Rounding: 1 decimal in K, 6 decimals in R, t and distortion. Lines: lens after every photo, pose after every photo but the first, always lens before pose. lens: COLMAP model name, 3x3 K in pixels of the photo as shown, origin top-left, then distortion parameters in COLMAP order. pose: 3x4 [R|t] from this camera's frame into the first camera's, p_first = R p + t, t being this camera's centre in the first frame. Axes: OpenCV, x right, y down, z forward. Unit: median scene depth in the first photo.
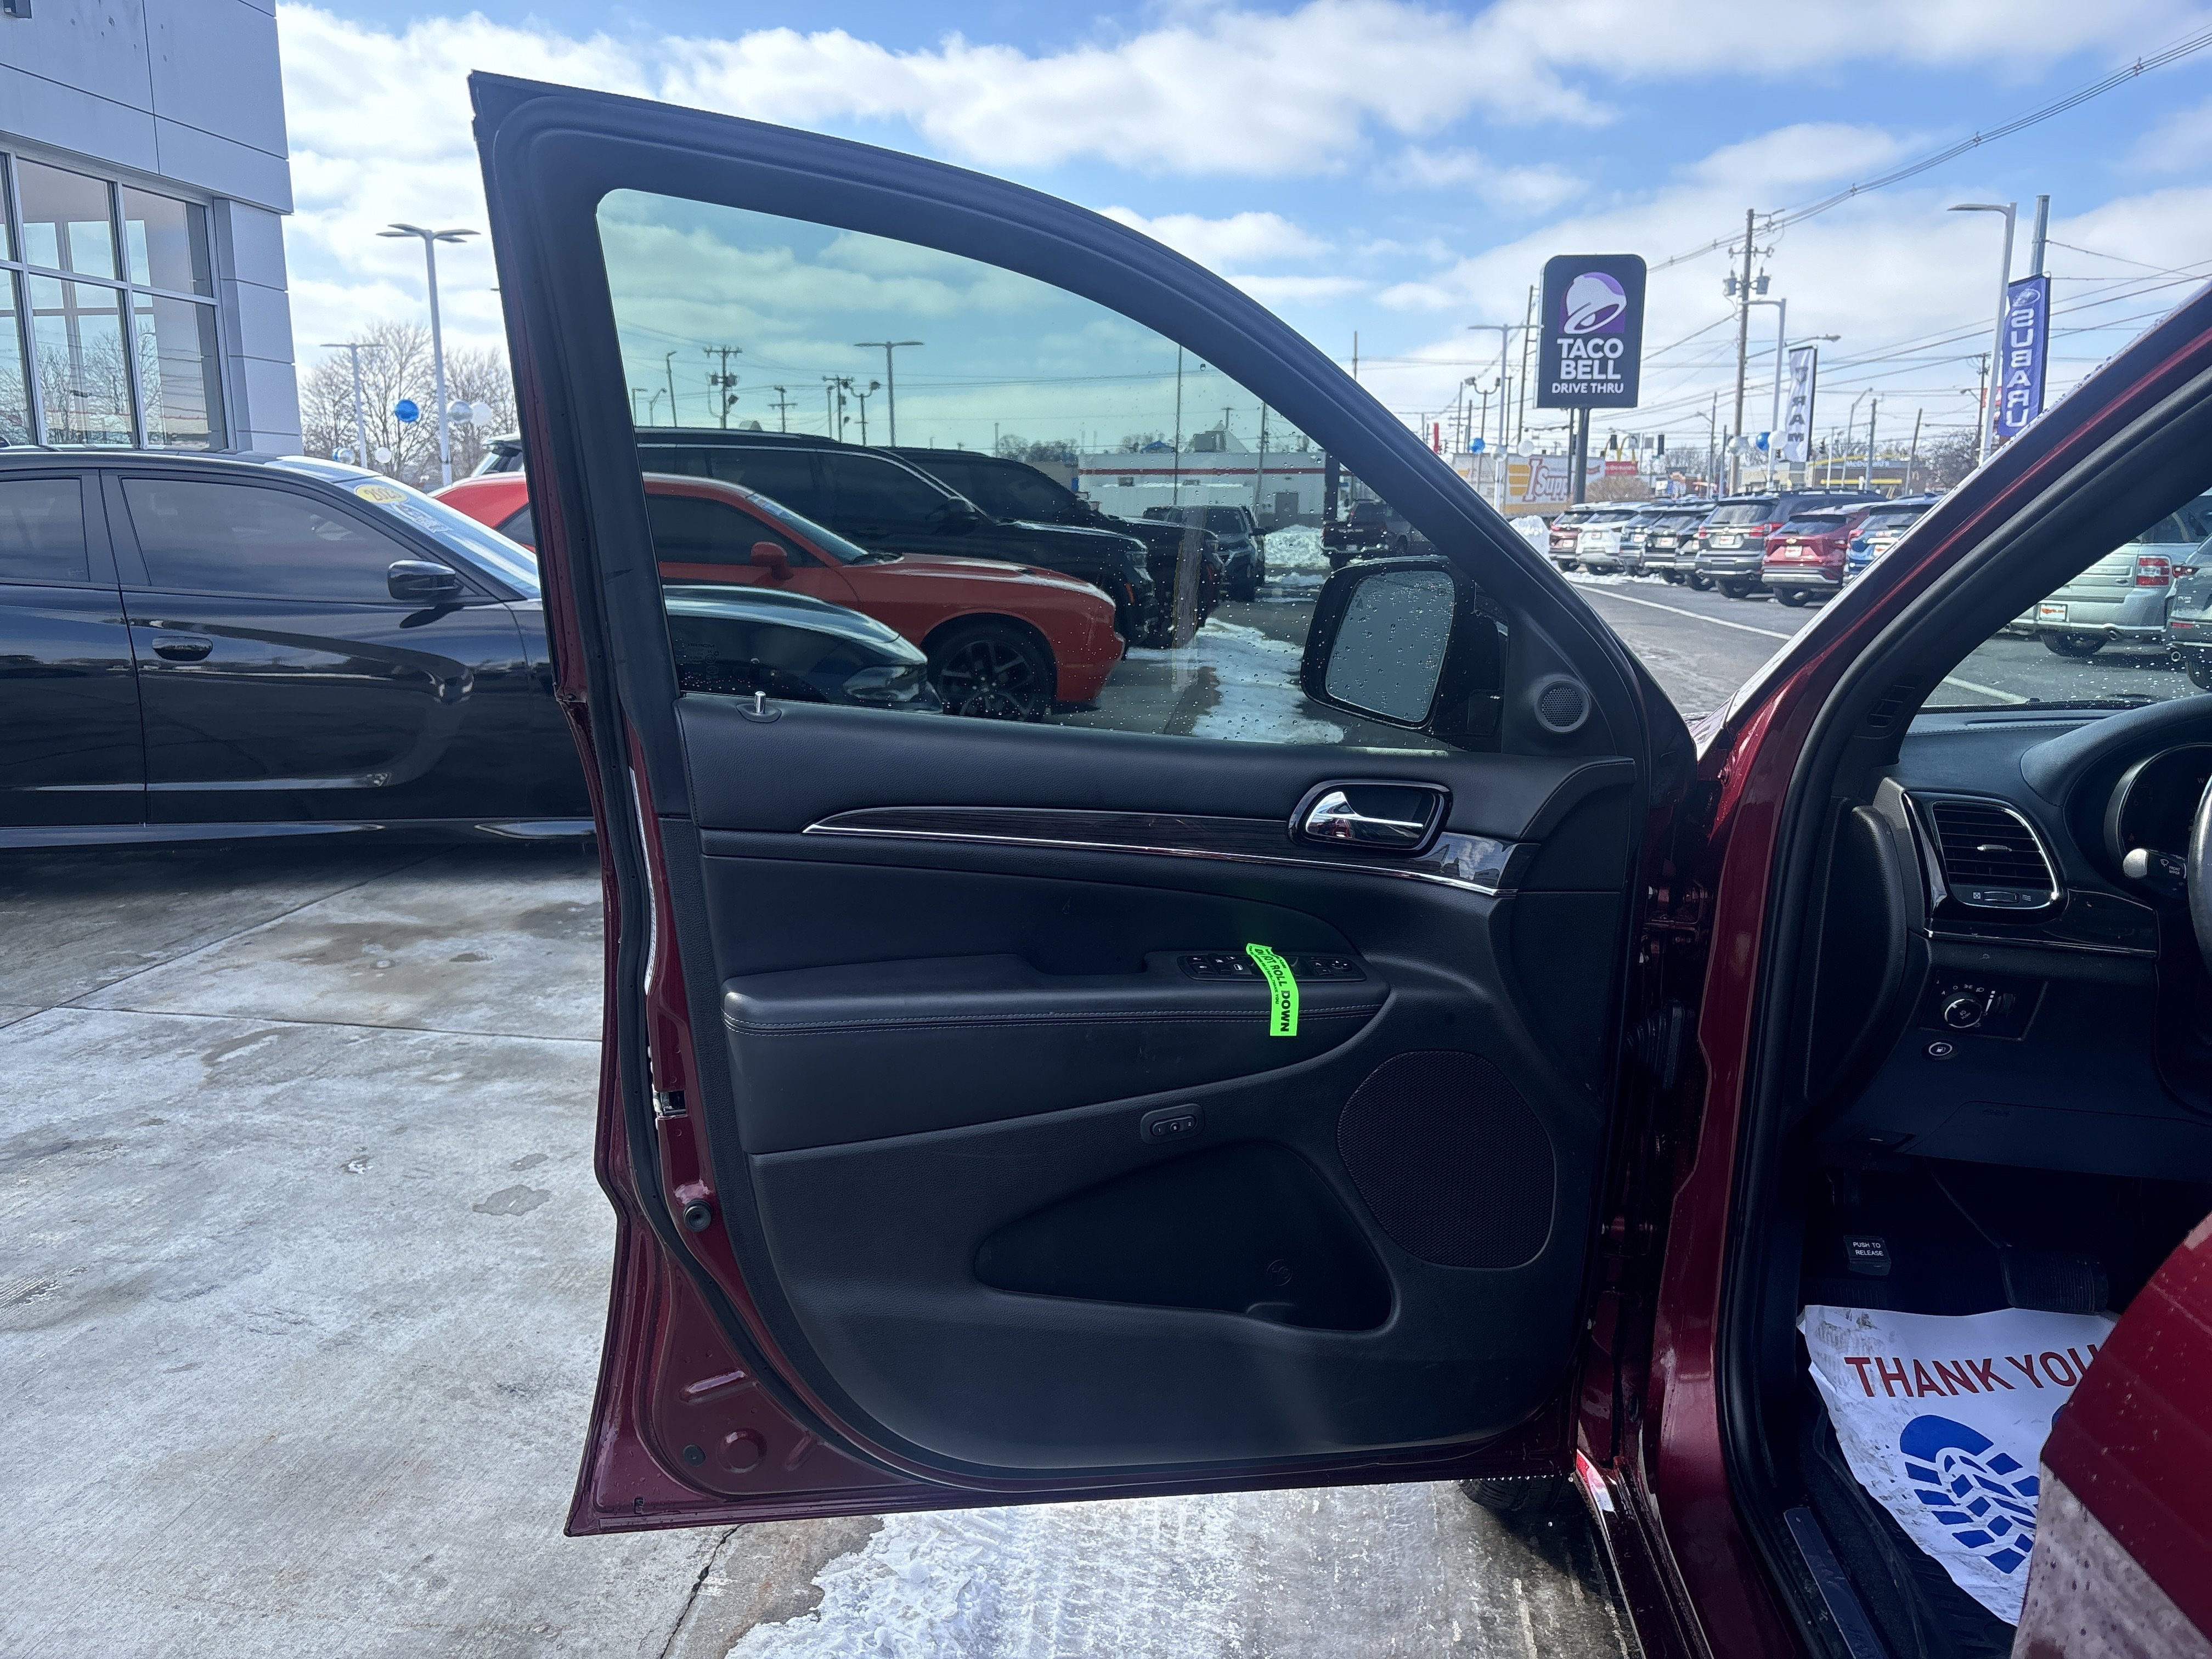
lens RADIAL K [[1668.0, 0, 1079.5], [0, 1668.0, 822.8], [0, 0, 1]] dist [0.044010, -0.043637]
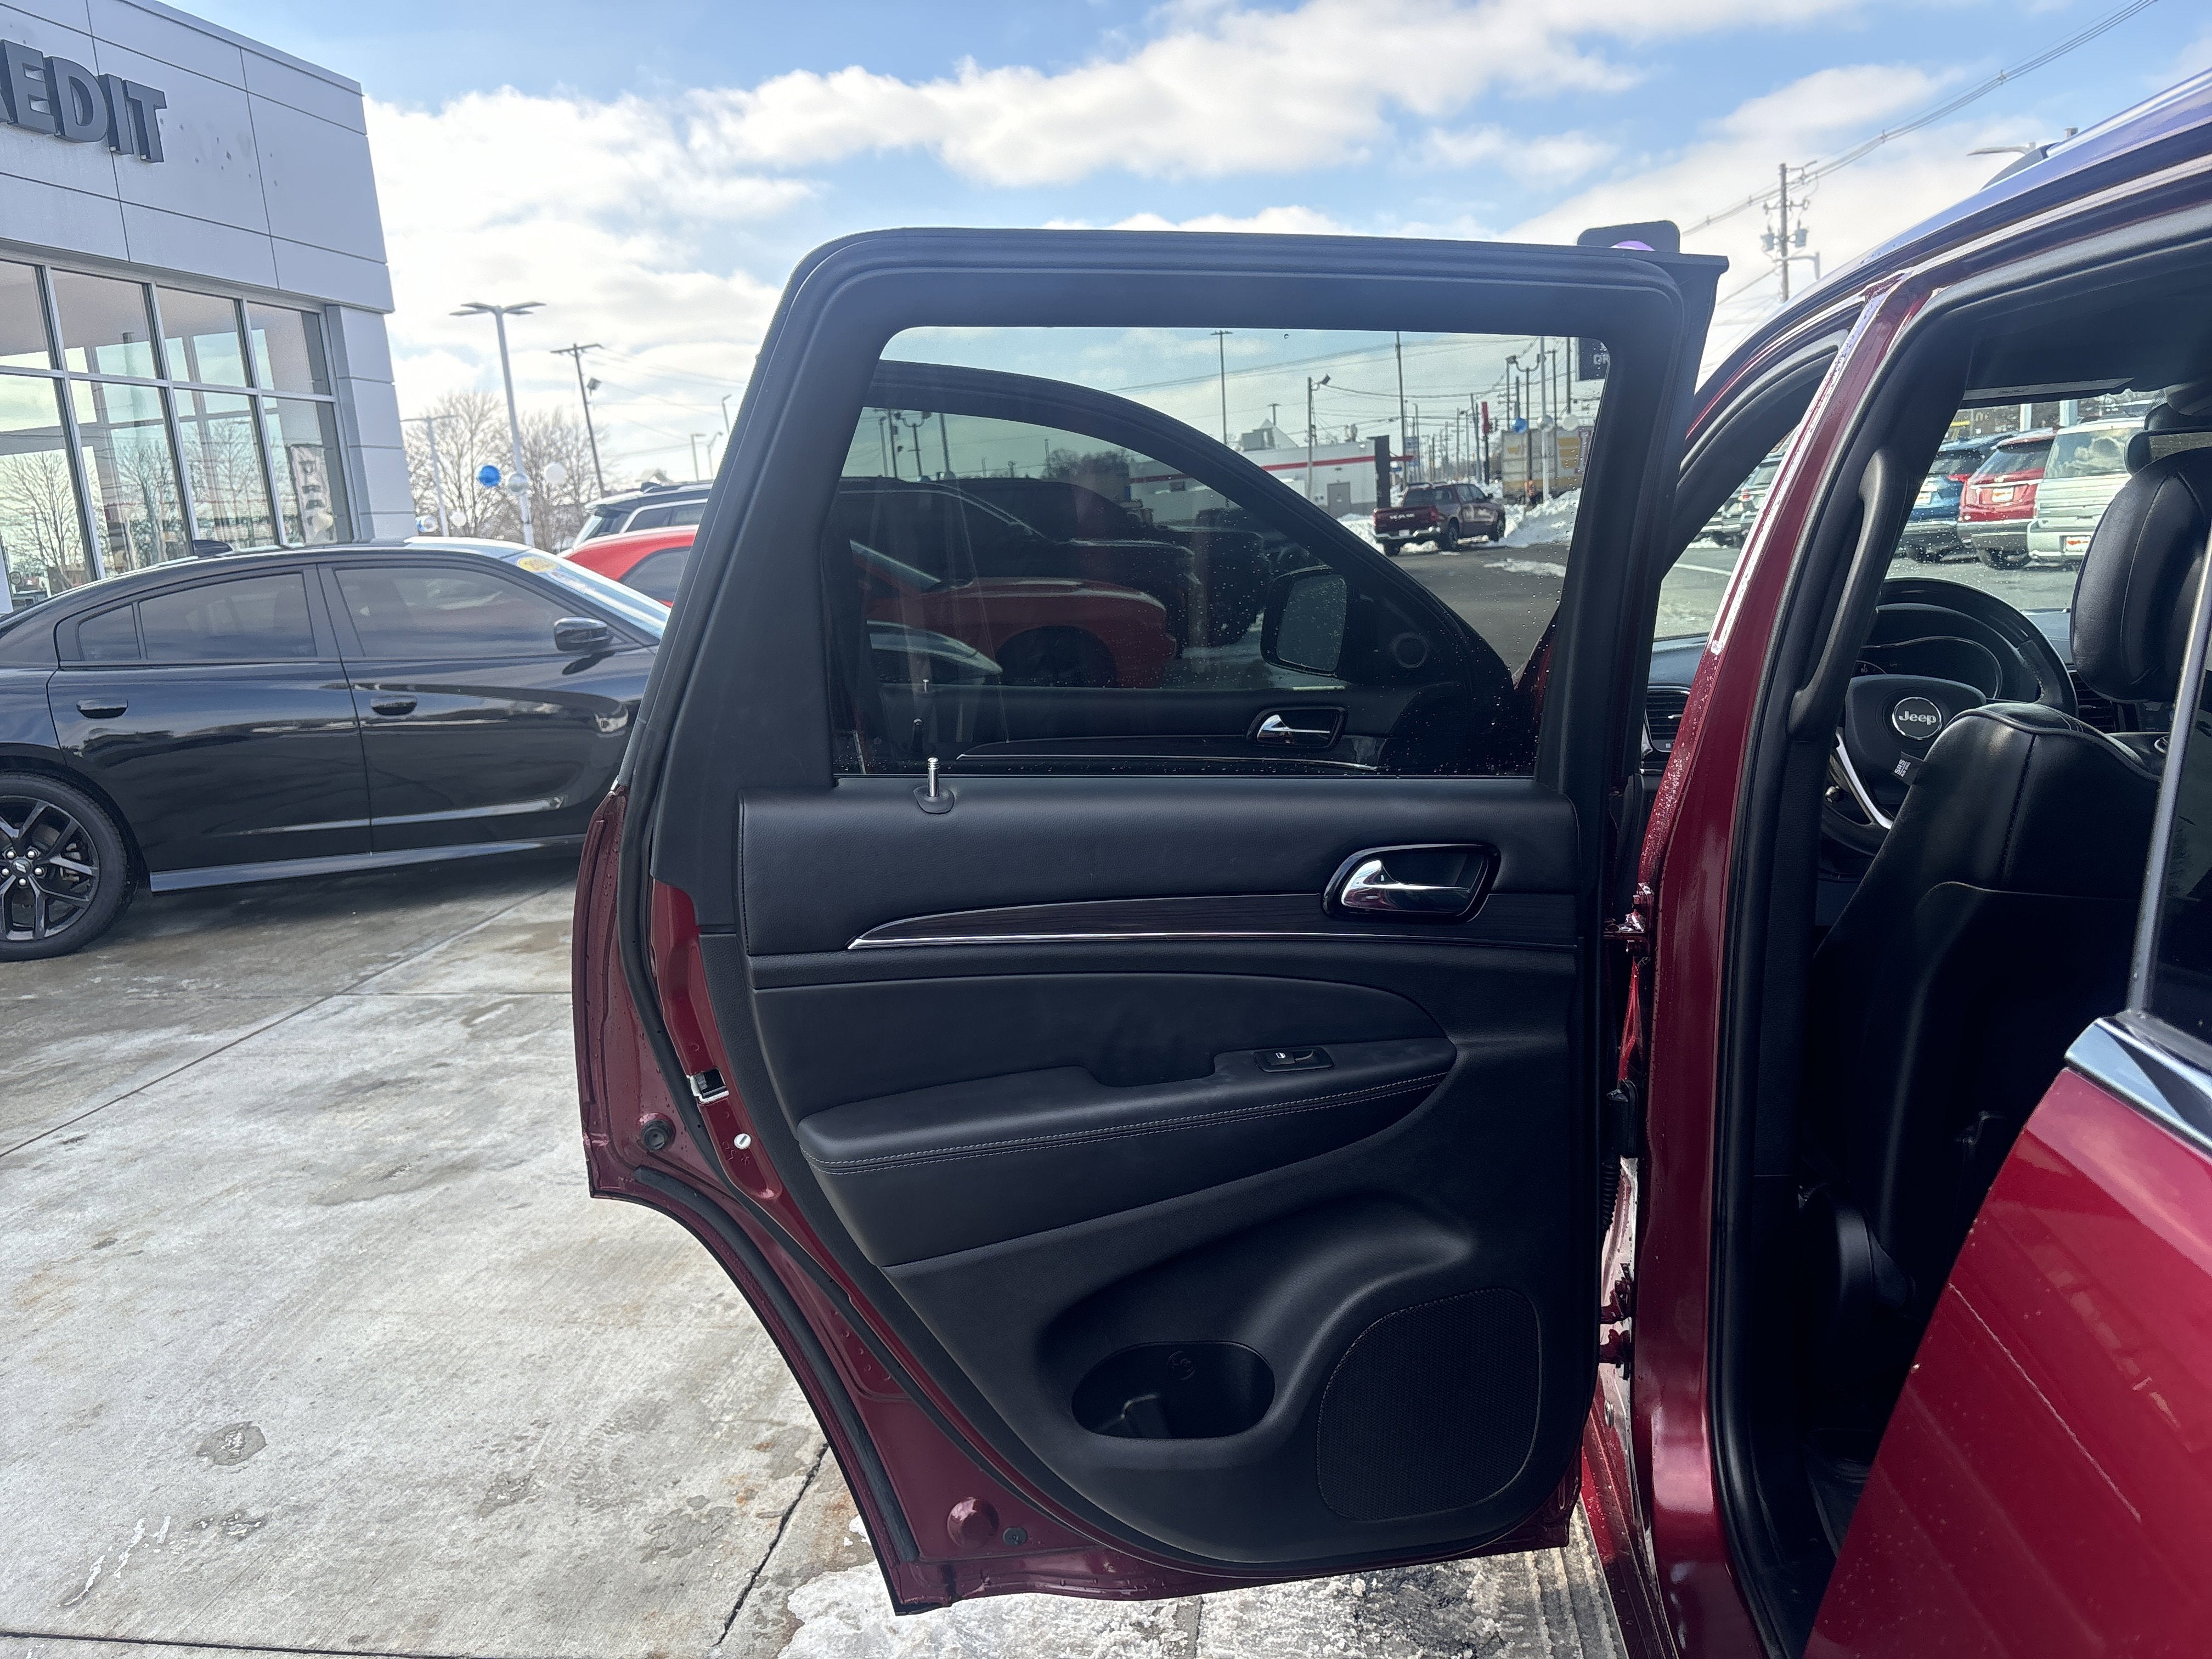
lens RADIAL K [[1668.0, 0, 1069.2], [0, 1668.0, 808.0], [0, 0, 1]] dist [0.044010, -0.043637]
pose [[0.996103, -0.071888, -0.051095, 0.008175], [0.071176, 0.997341, -0.015625, 0.021933], [0.052083, 0.011927, 0.998572, -0.168980]]
